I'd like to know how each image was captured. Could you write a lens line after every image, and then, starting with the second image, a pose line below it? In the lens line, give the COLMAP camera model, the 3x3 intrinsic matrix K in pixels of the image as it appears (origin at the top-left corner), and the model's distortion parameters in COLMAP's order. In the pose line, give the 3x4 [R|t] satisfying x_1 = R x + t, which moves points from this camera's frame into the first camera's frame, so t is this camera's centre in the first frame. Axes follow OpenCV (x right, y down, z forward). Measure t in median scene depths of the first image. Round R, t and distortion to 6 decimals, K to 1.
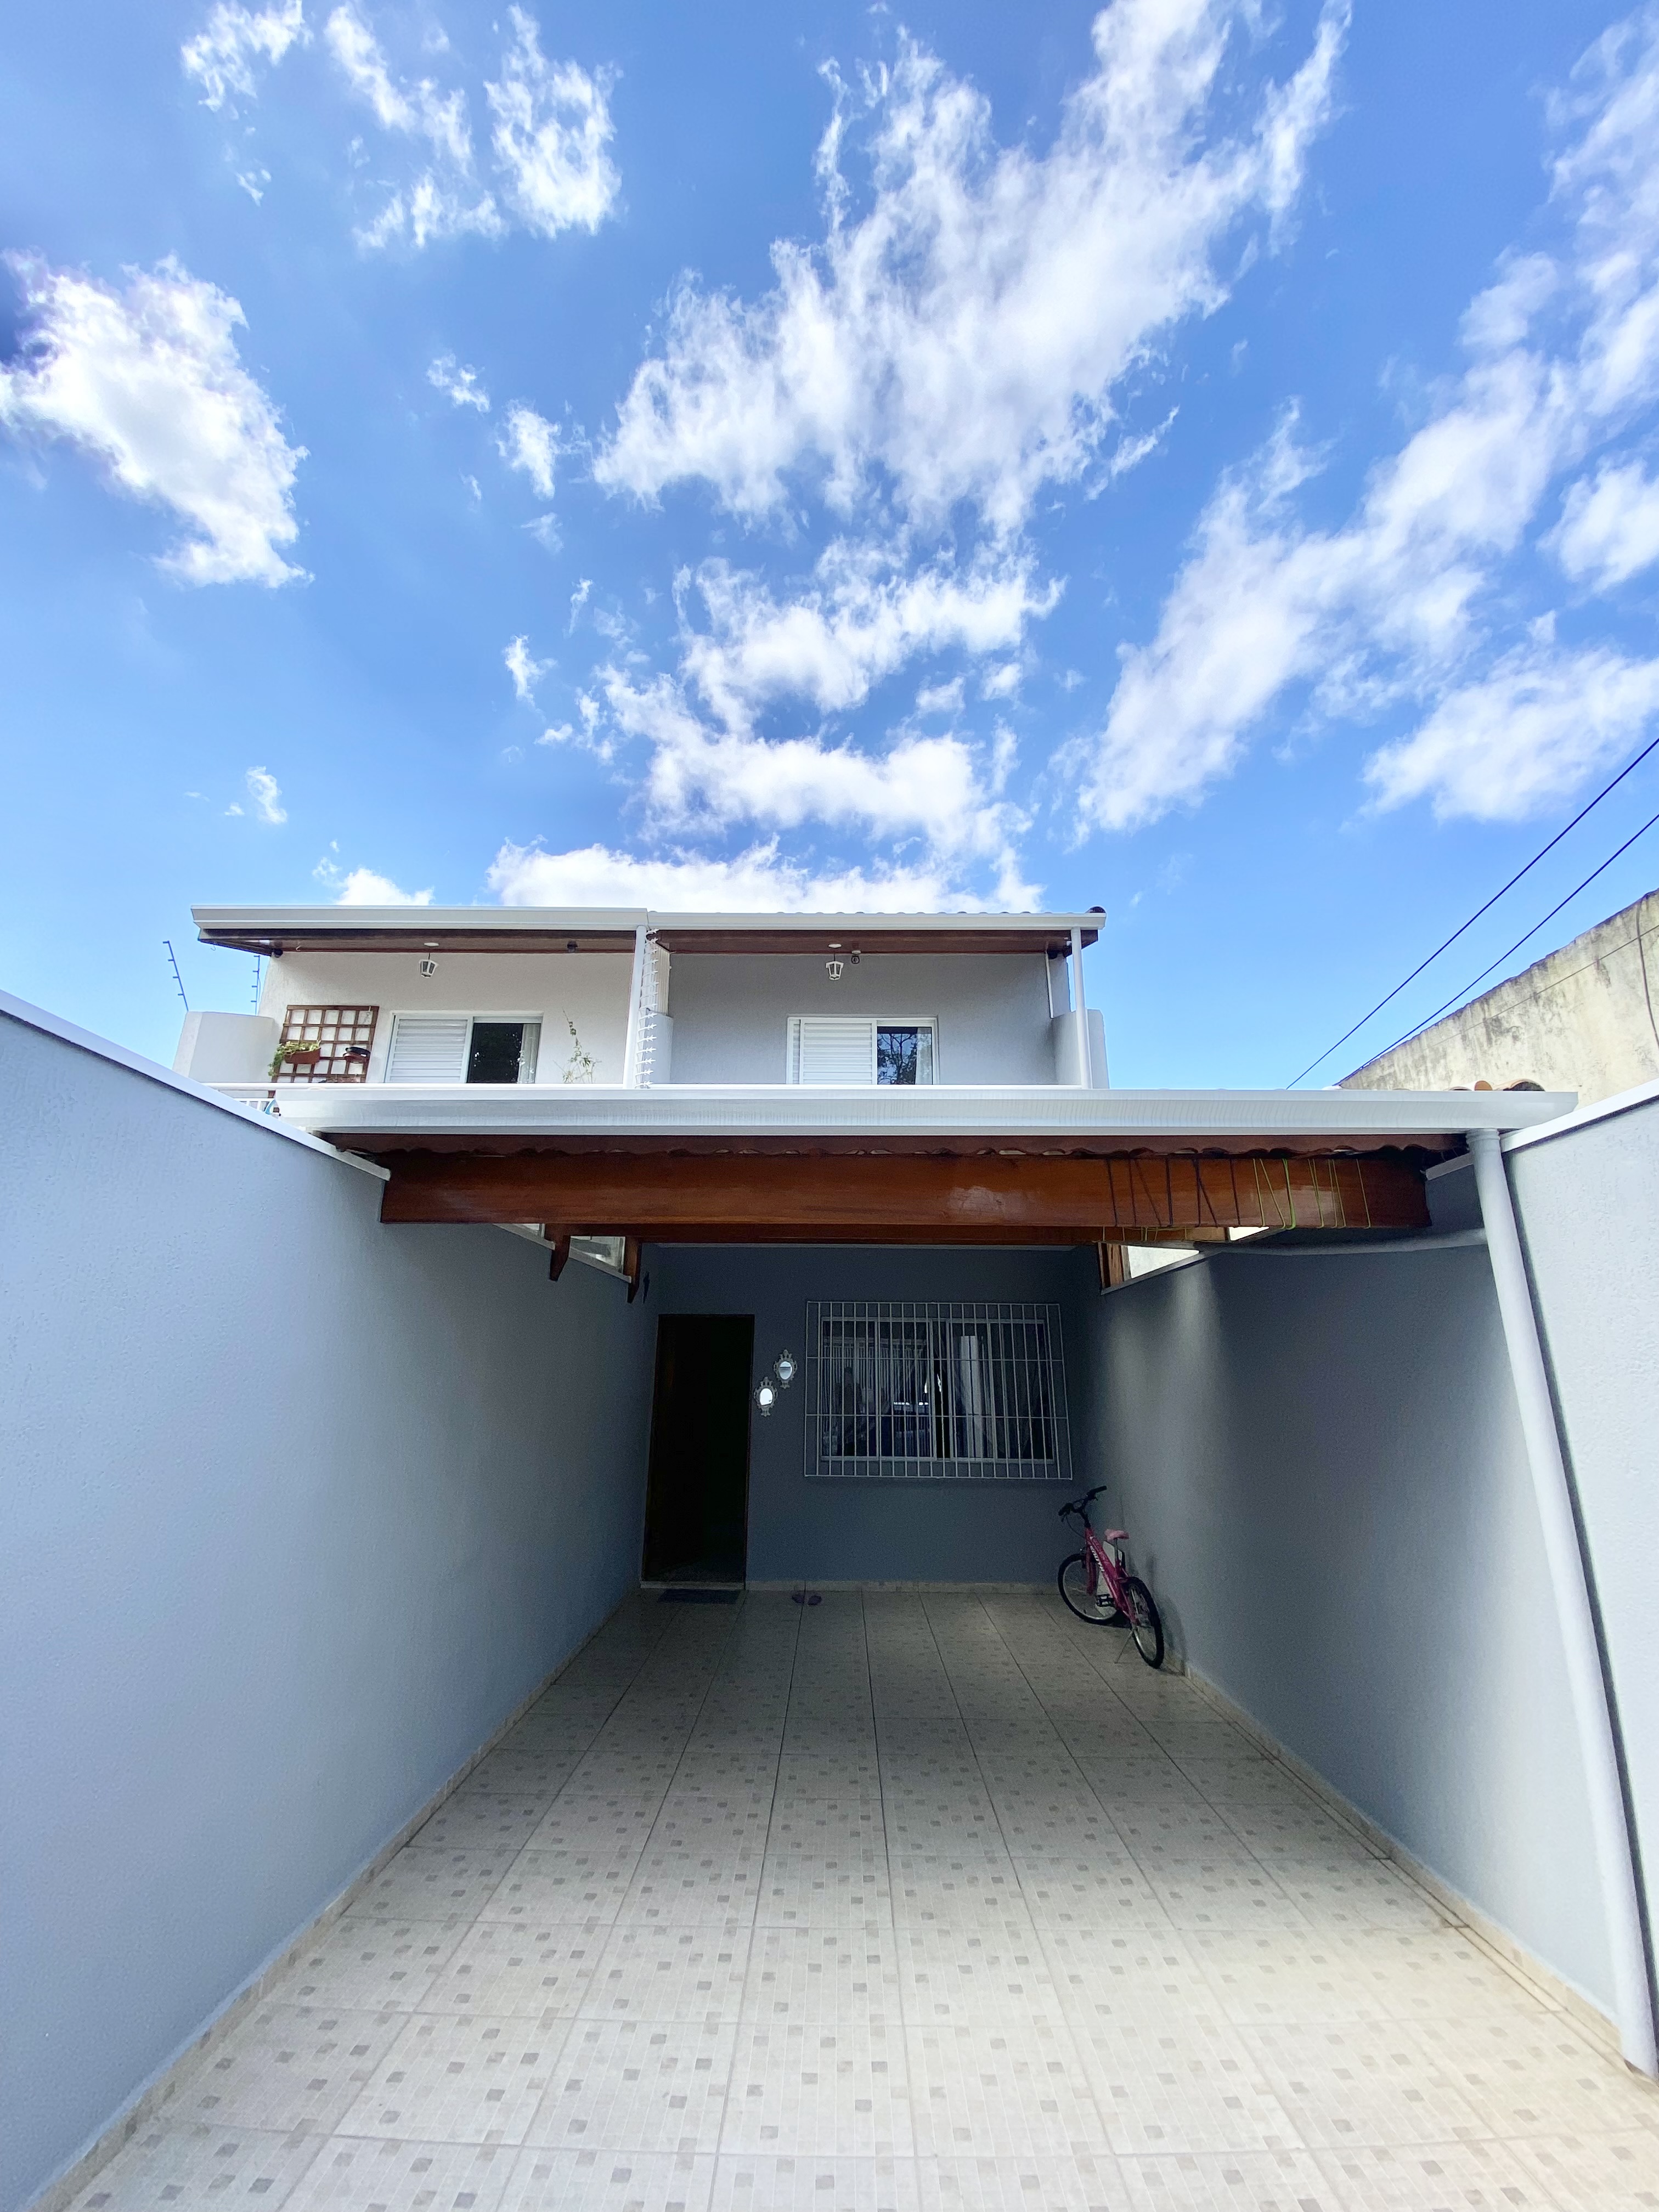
lens RADIAL K [[890.9, 0, 831.2], [0, 890.9, 1084.4], [0, 0, 1]] dist [0.028156, -0.021995]
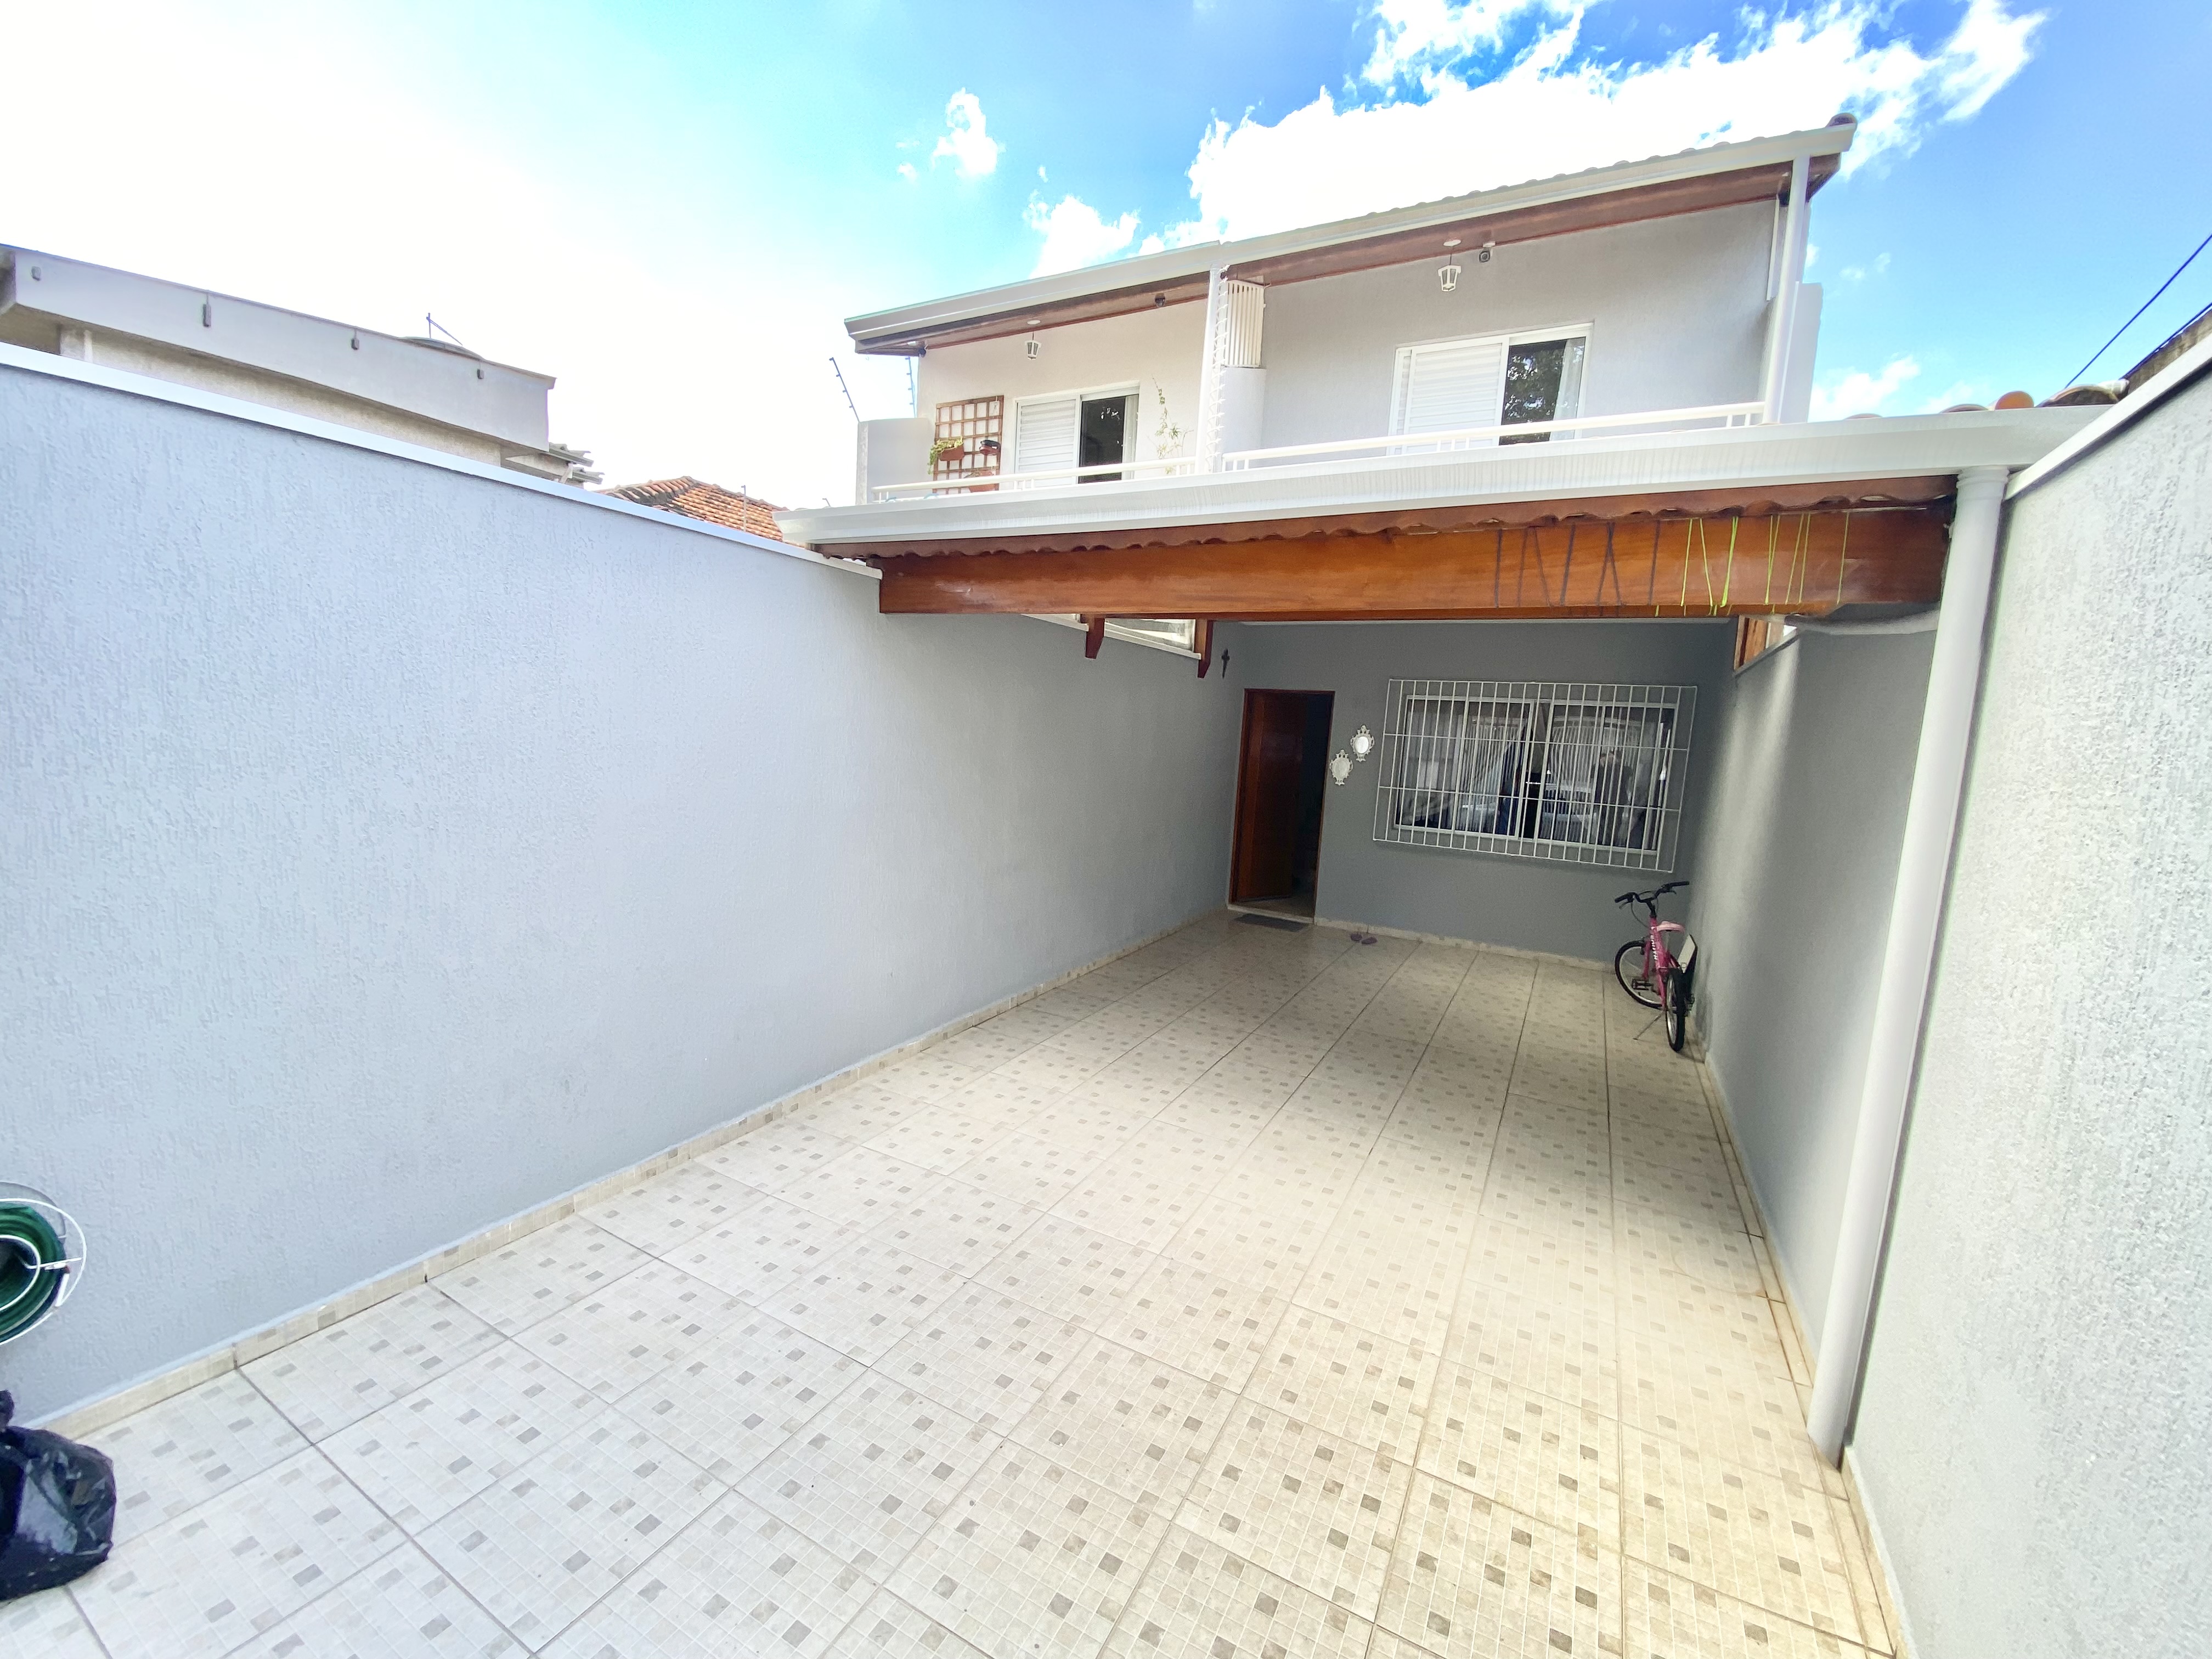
lens RADIAL K [[890.9, 0, 1106.0], [0, 890.9, 829.5], [0, 0, 1]] dist [0.028156, -0.021995]
pose [[0.880302, 0.102188, -0.463278, 0.170723], [0.093674, 0.919861, 0.380894, -0.007268], [0.465074, -0.378699, 0.800183, 0.006828]]
